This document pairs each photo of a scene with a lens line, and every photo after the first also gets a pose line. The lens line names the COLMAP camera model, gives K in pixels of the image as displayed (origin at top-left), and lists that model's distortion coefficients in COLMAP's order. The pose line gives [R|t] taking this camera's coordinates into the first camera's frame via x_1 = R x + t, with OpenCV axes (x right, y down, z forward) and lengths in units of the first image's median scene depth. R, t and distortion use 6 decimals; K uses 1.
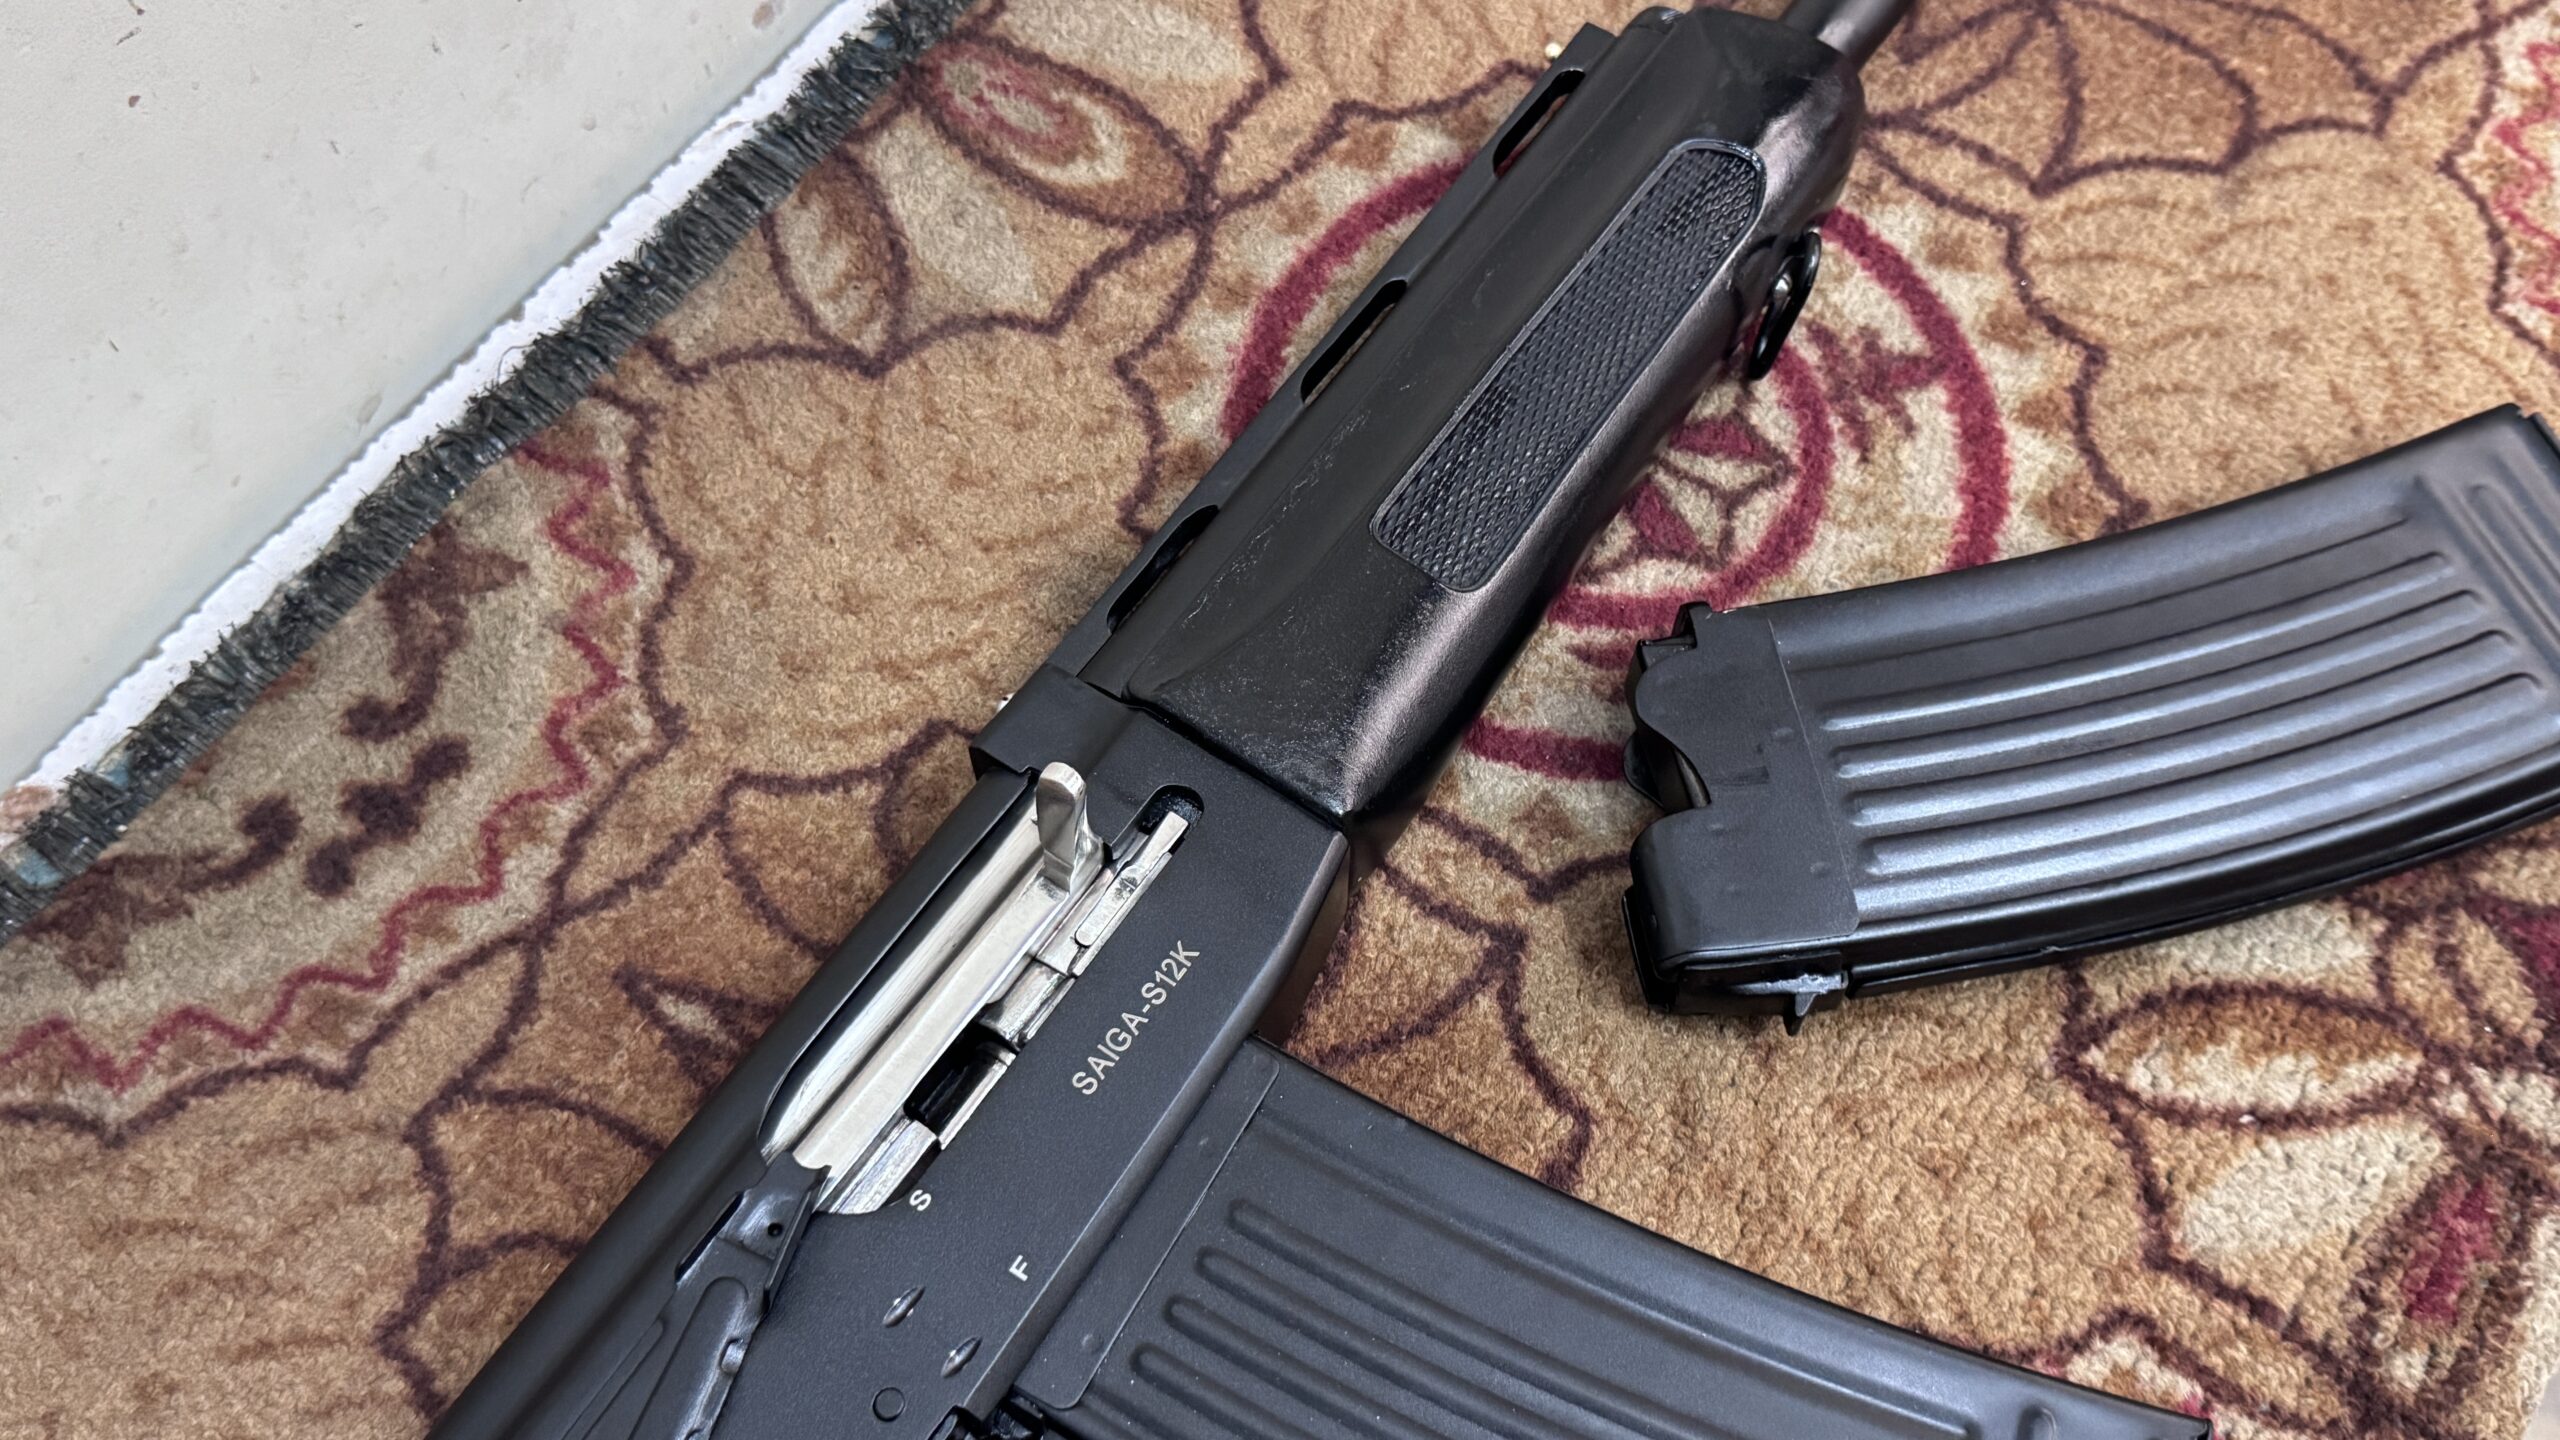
lens RADIAL K [[2562.5, 0, 1305.4], [0, 2562.5, 712.5], [0, 0, 1]] dist [0.081040, 0.000000]
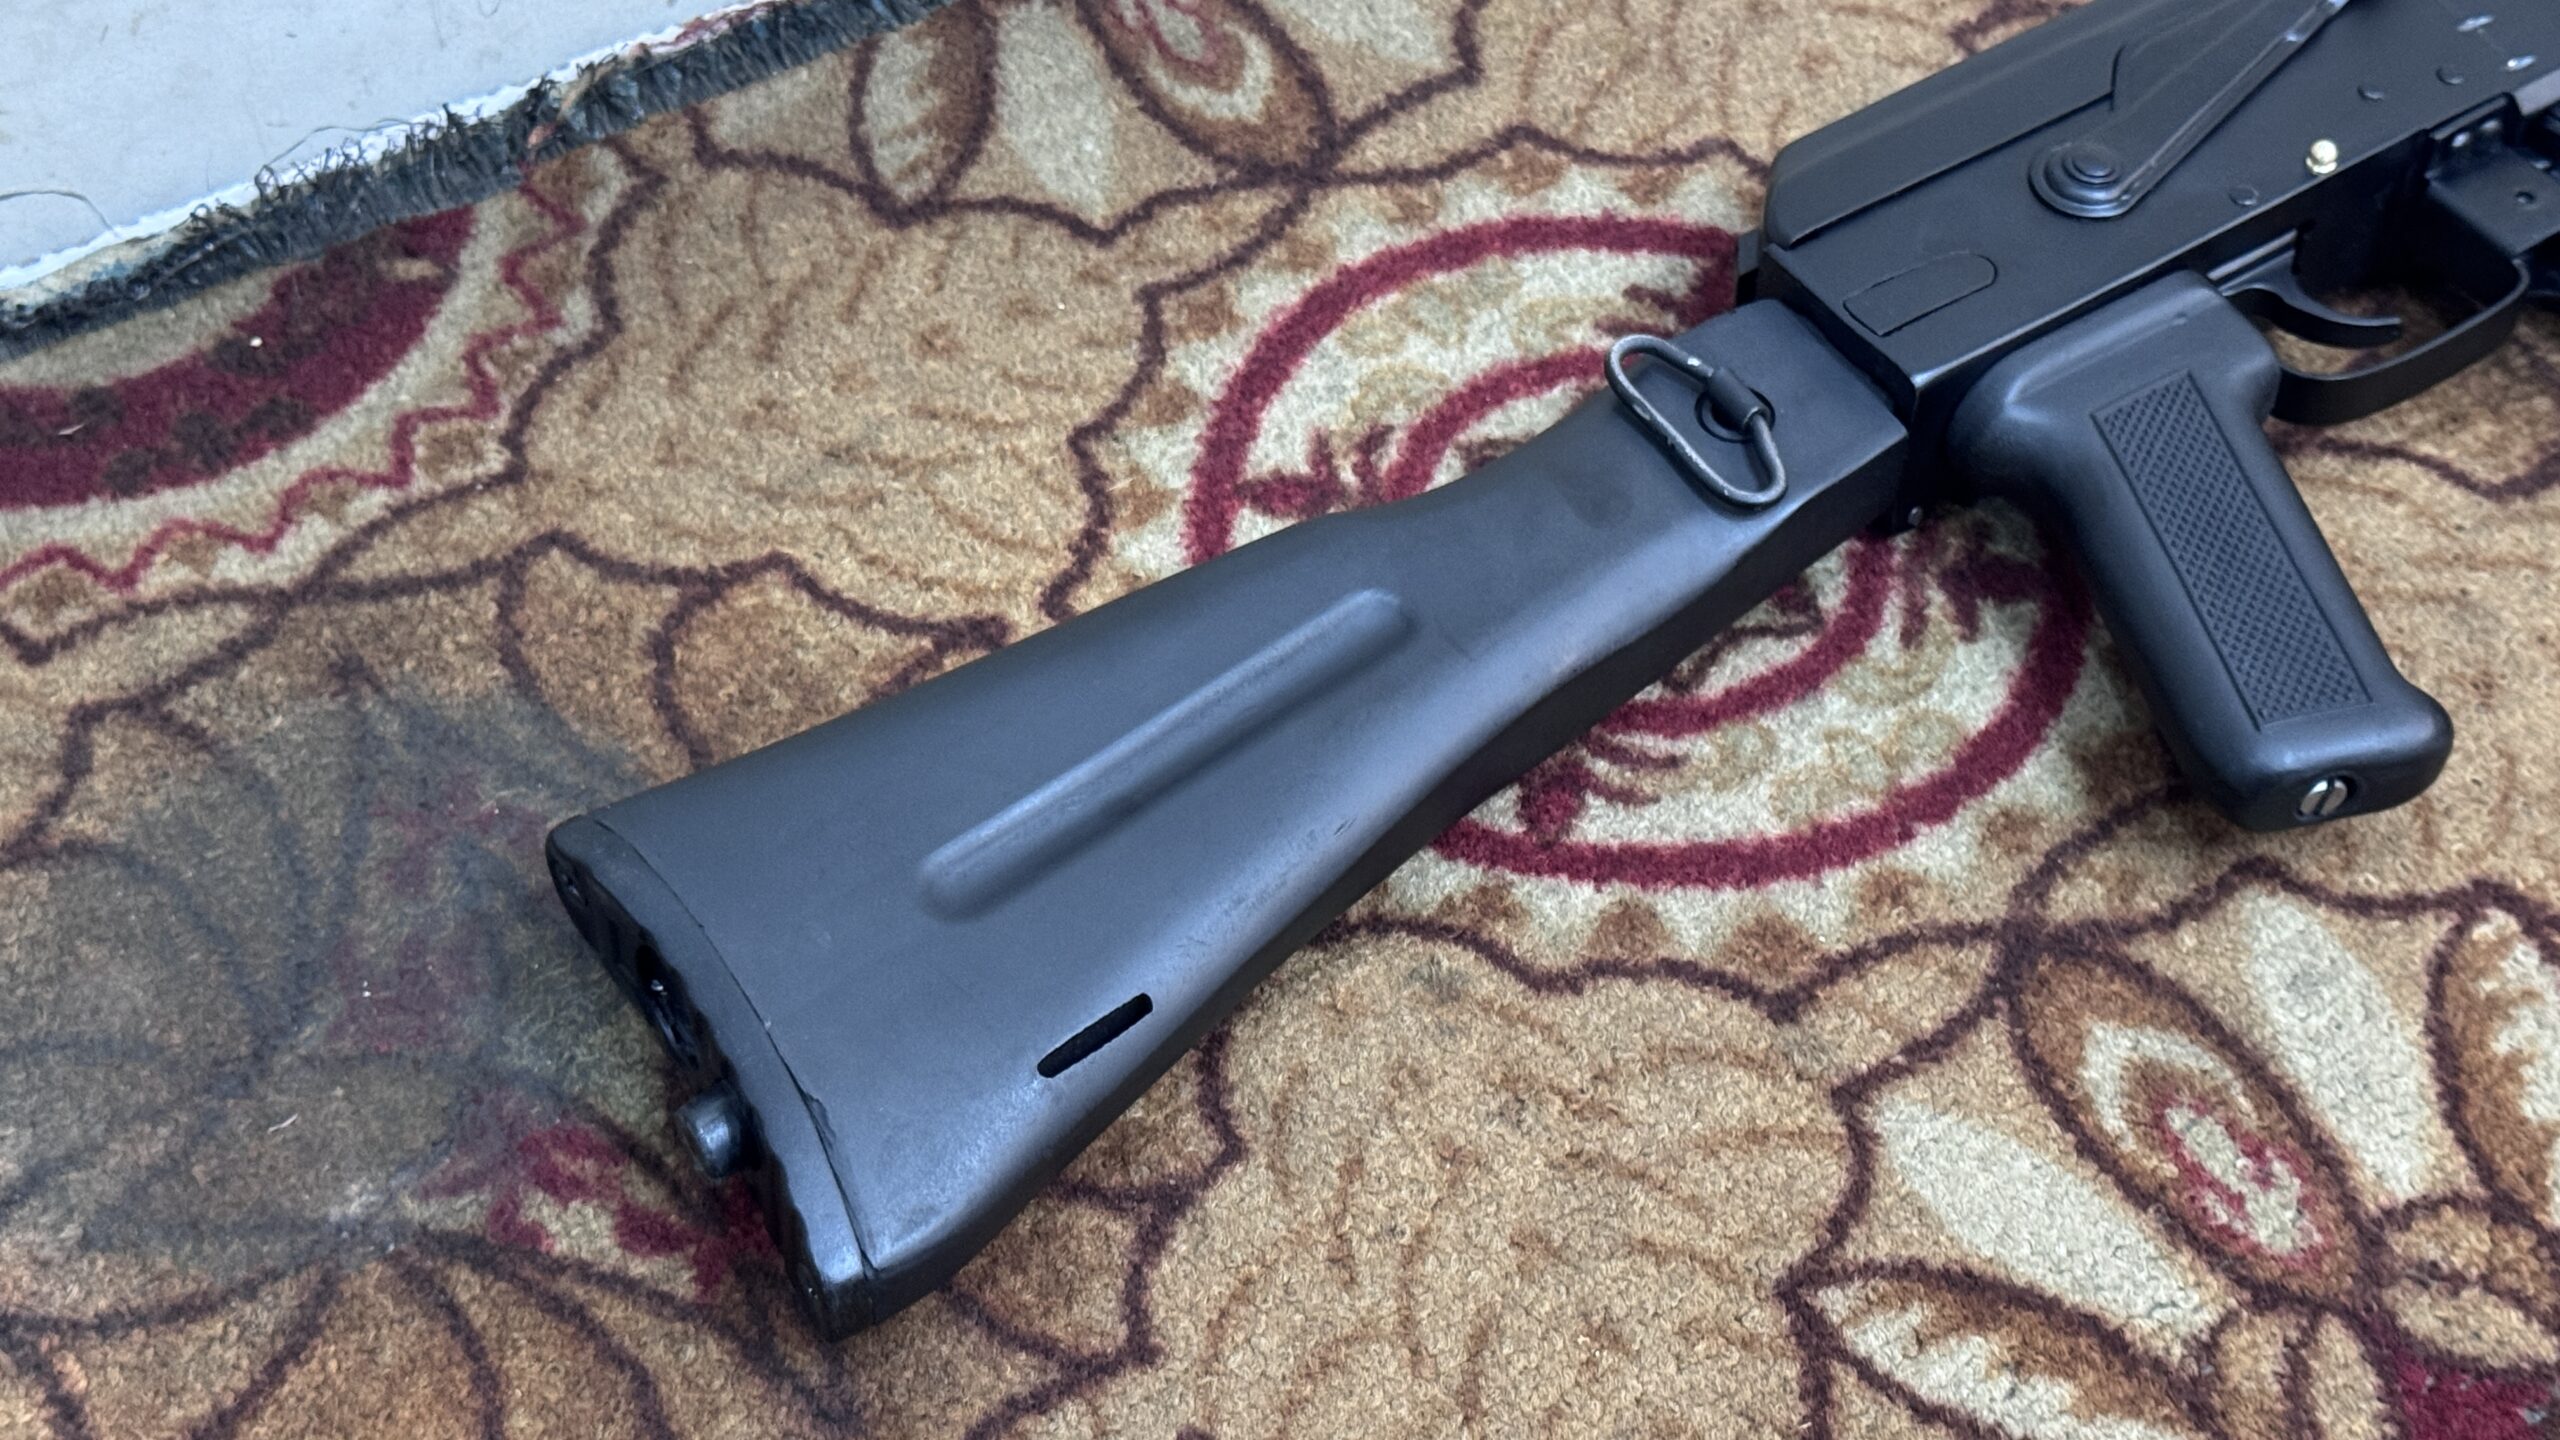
lens RADIAL K [[3910.2, 0, 1288.6], [0, 3910.2, 734.3], [0, 0, 1]] dist [0.130611, 0.000000]
pose [[0.921570, 0.307575, -0.236866, -0.105219], [-0.347502, 0.925583, -0.150131, 0.797048], [0.173062, 0.220668, 0.959873, -0.590150]]
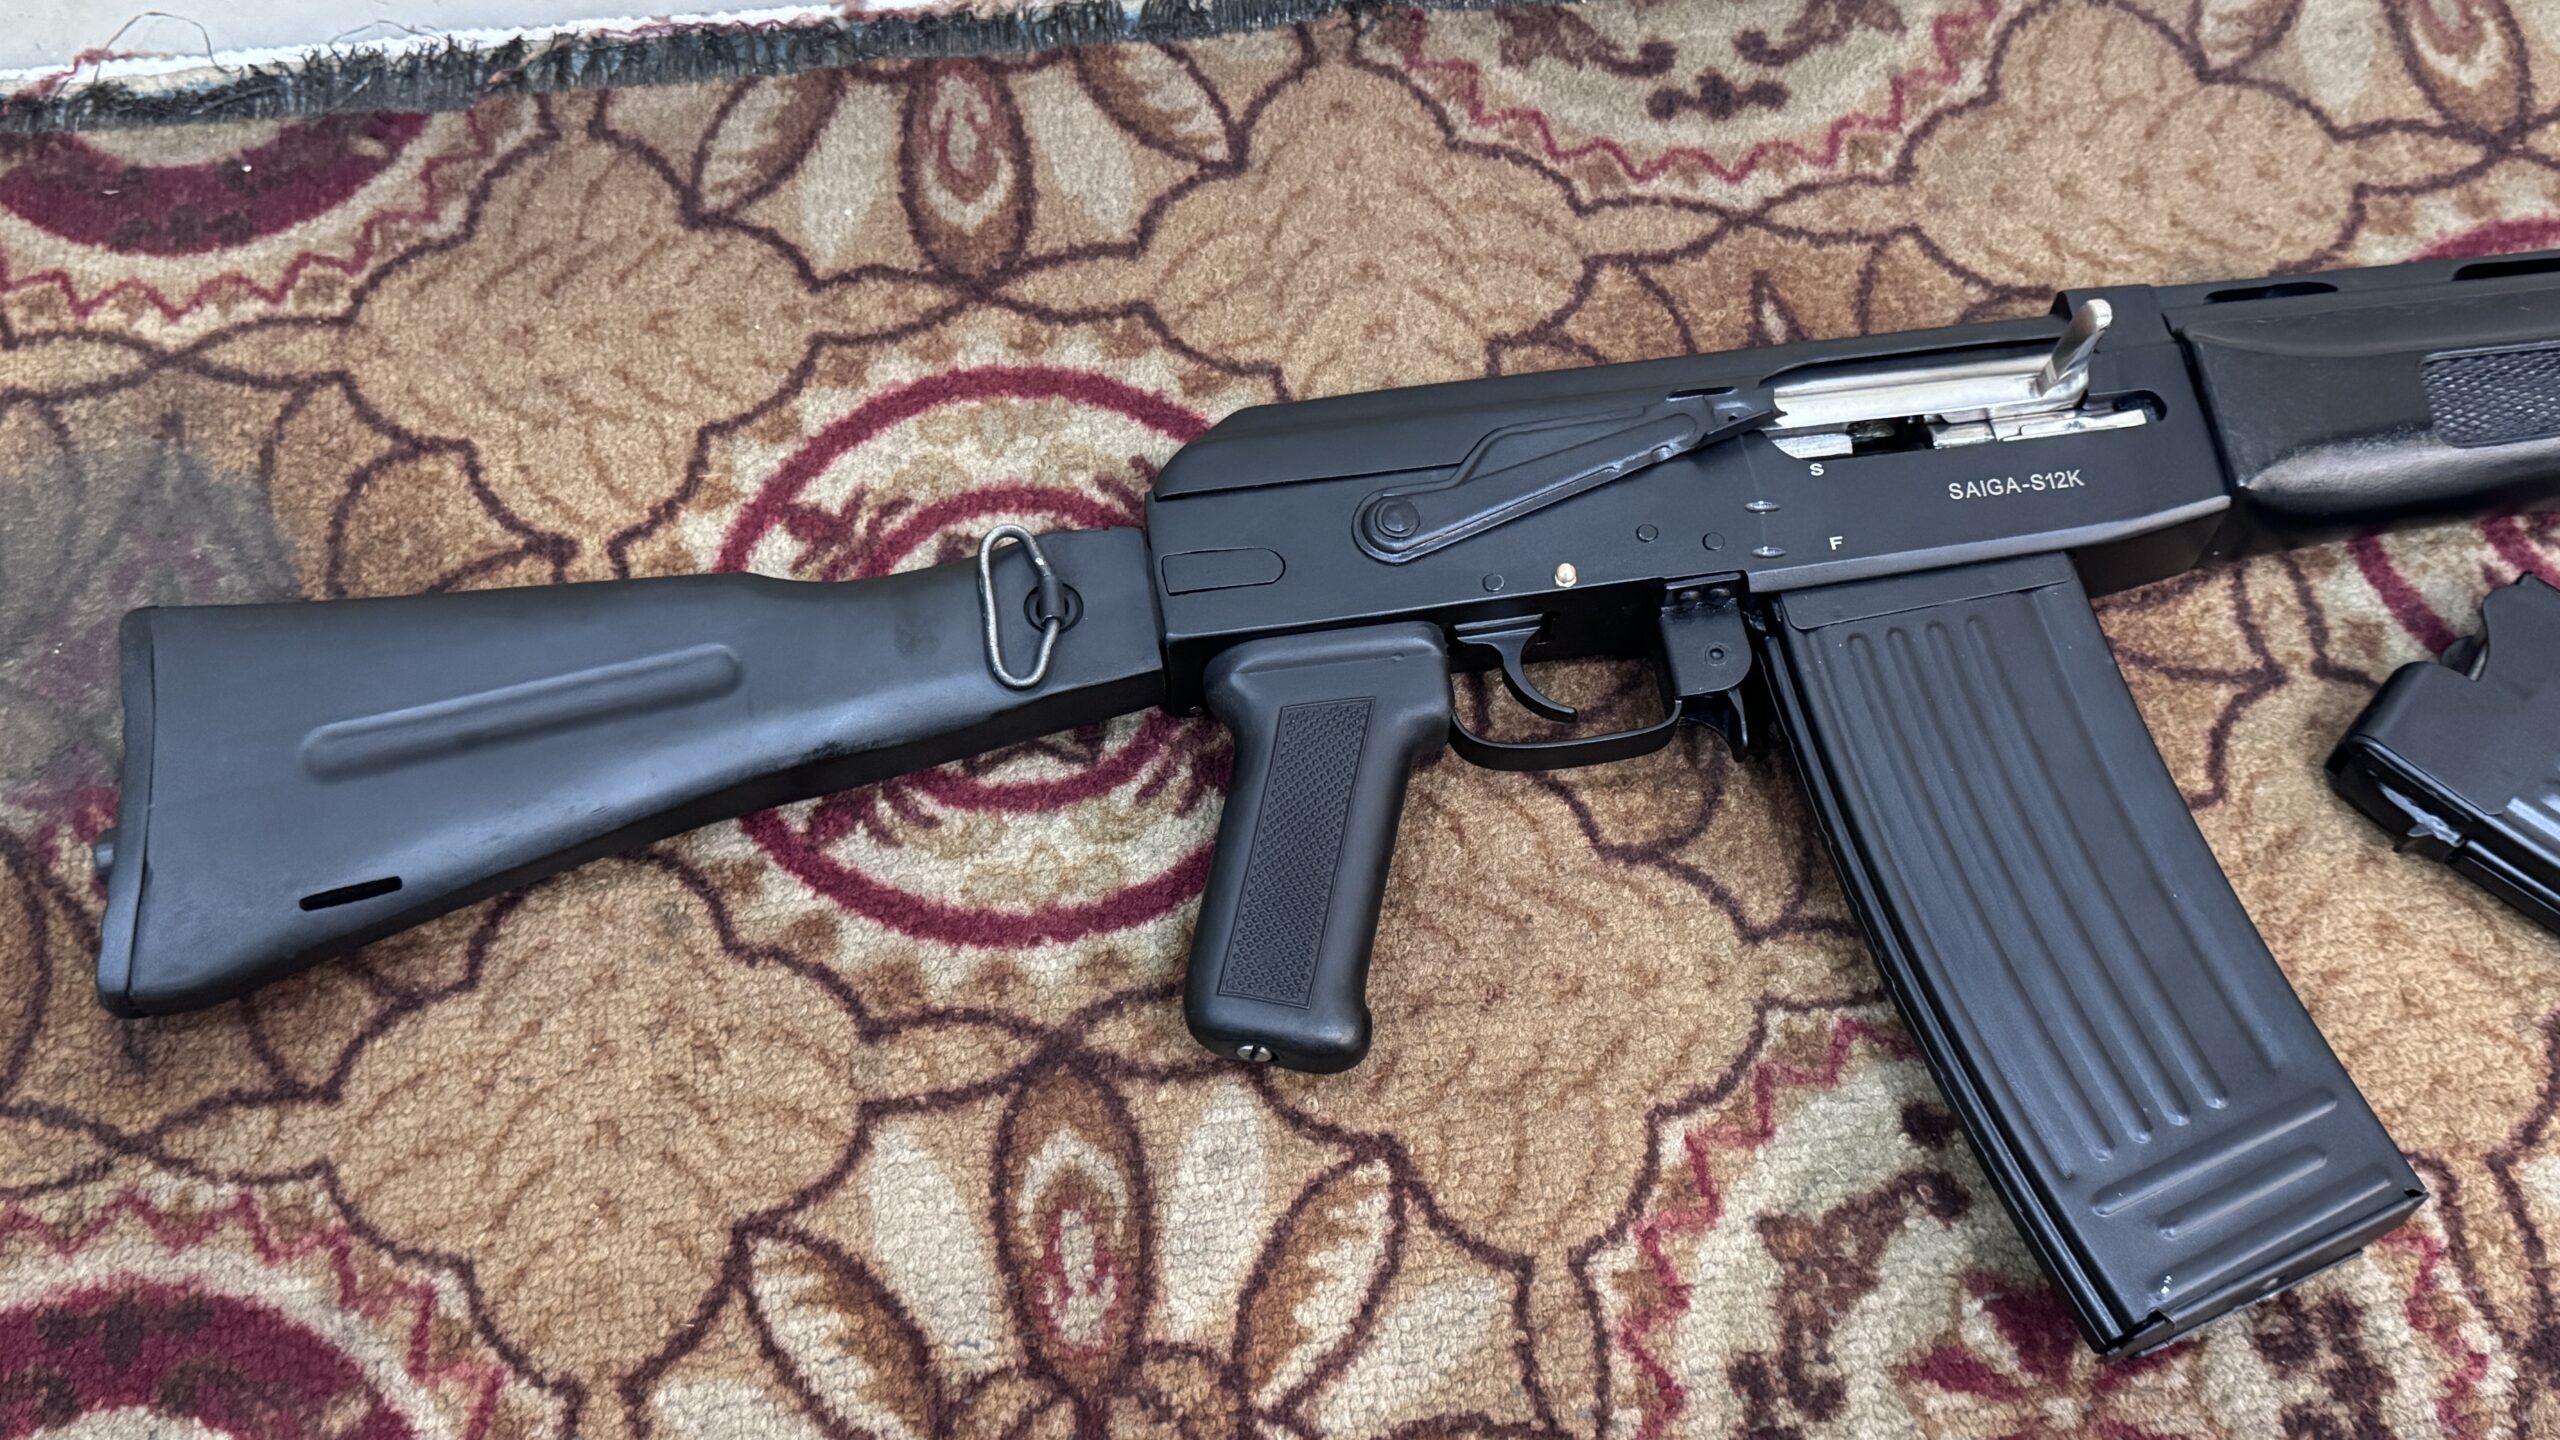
lens RADIAL K [[2562.5, 0, 1311.8], [0, 2562.5, 734.6], [0, 0, 1]] dist [0.081040, 0.000000]
pose [[0.667017, 0.667741, -0.330468, 0.201590], [-0.657328, 0.736233, 0.160875, 0.212376], [0.350725, 0.109919, 0.930005, -0.368756]]
